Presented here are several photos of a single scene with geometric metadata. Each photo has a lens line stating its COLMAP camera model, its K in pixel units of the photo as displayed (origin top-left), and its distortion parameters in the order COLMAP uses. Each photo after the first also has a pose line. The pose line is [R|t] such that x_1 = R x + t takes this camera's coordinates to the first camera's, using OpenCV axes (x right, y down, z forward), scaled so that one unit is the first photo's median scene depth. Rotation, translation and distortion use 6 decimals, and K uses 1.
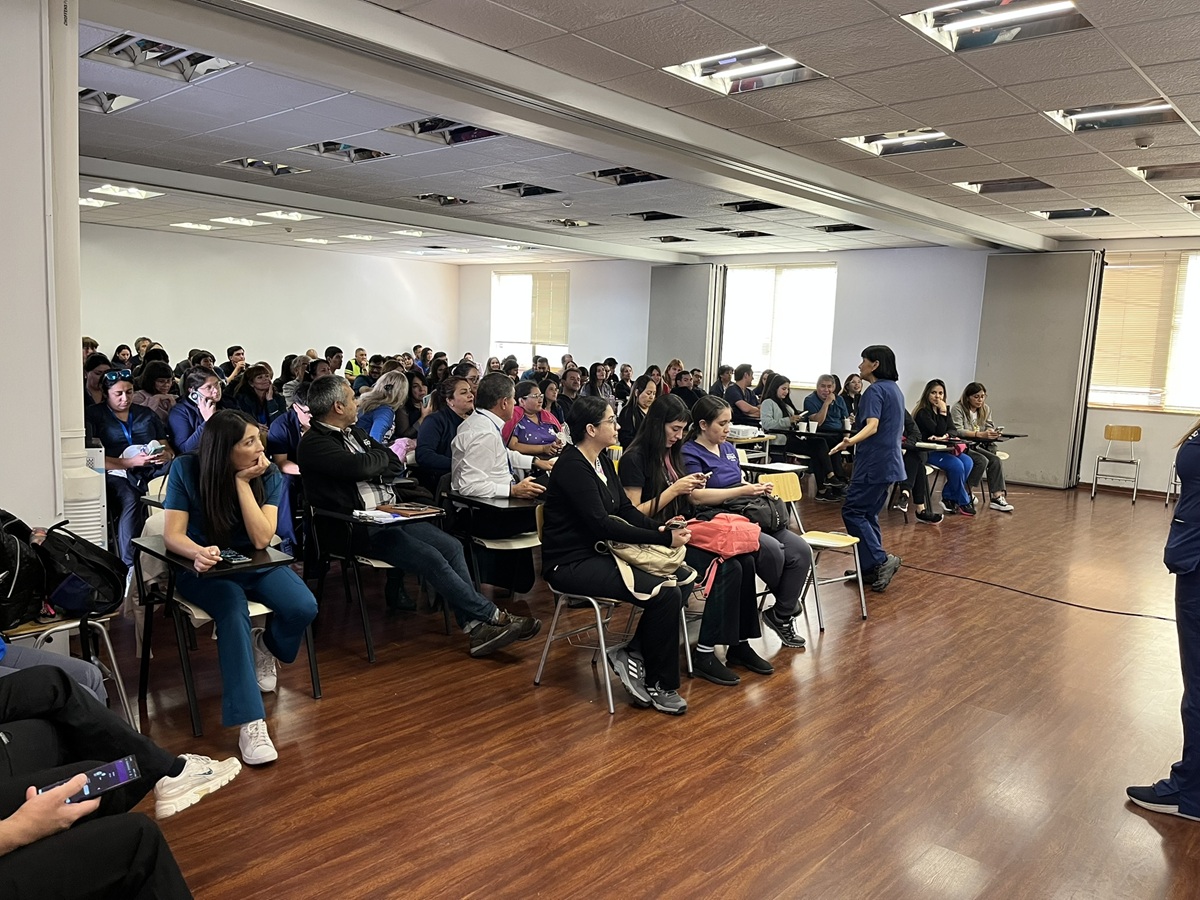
lens RADIAL K [[892.9, 0, 600.0], [0, 892.9, 450.0], [0, 0, 1]] dist [0.066570, -0.081477]
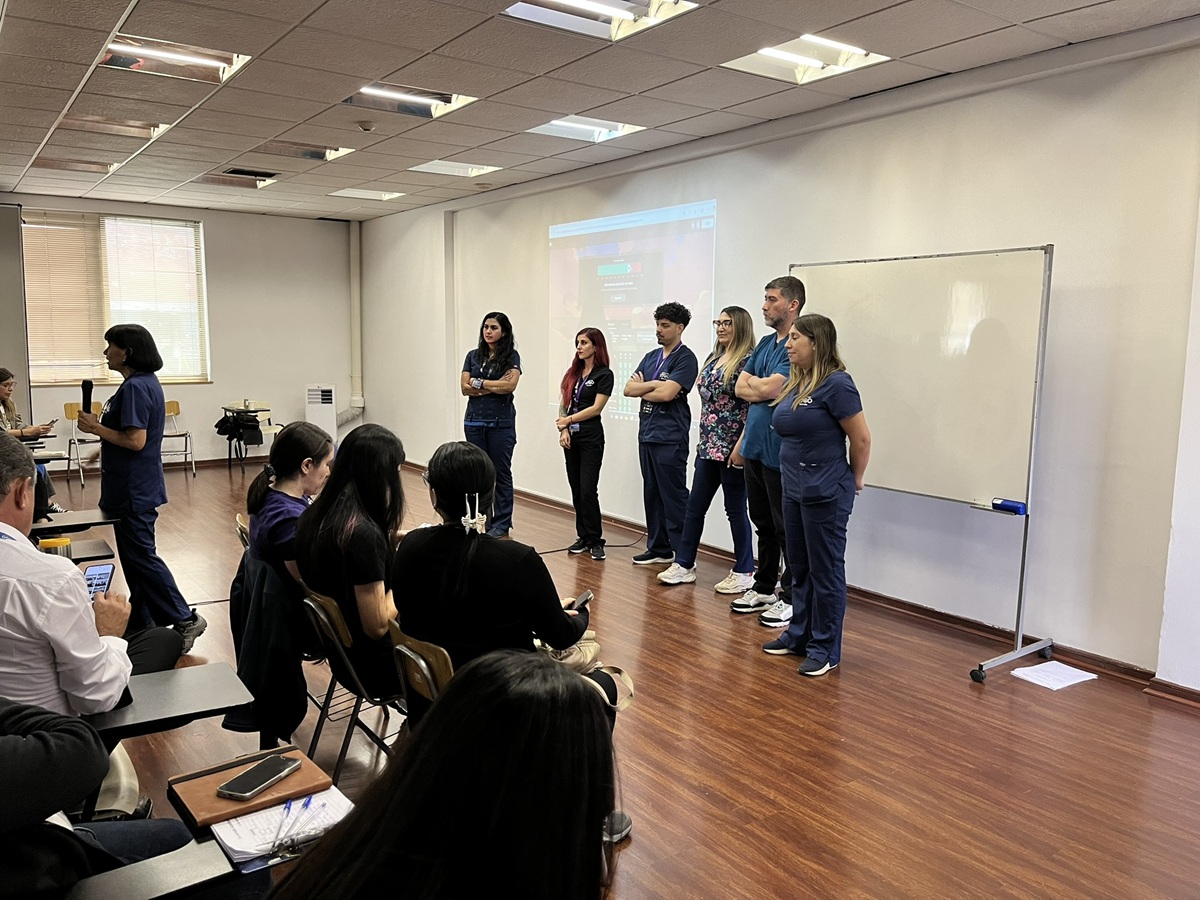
lens RADIAL K [[893.7, 0, 604.7], [0, 893.7, 446.8], [0, 0, 1]] dist [0.075968, -0.099279]
pose [[0.202329, -0.158894, 0.966341, -0.214979], [0.113672, 0.983890, 0.137979, -0.049633], [-0.972698, 0.081929, 0.217131, 0.289079]]
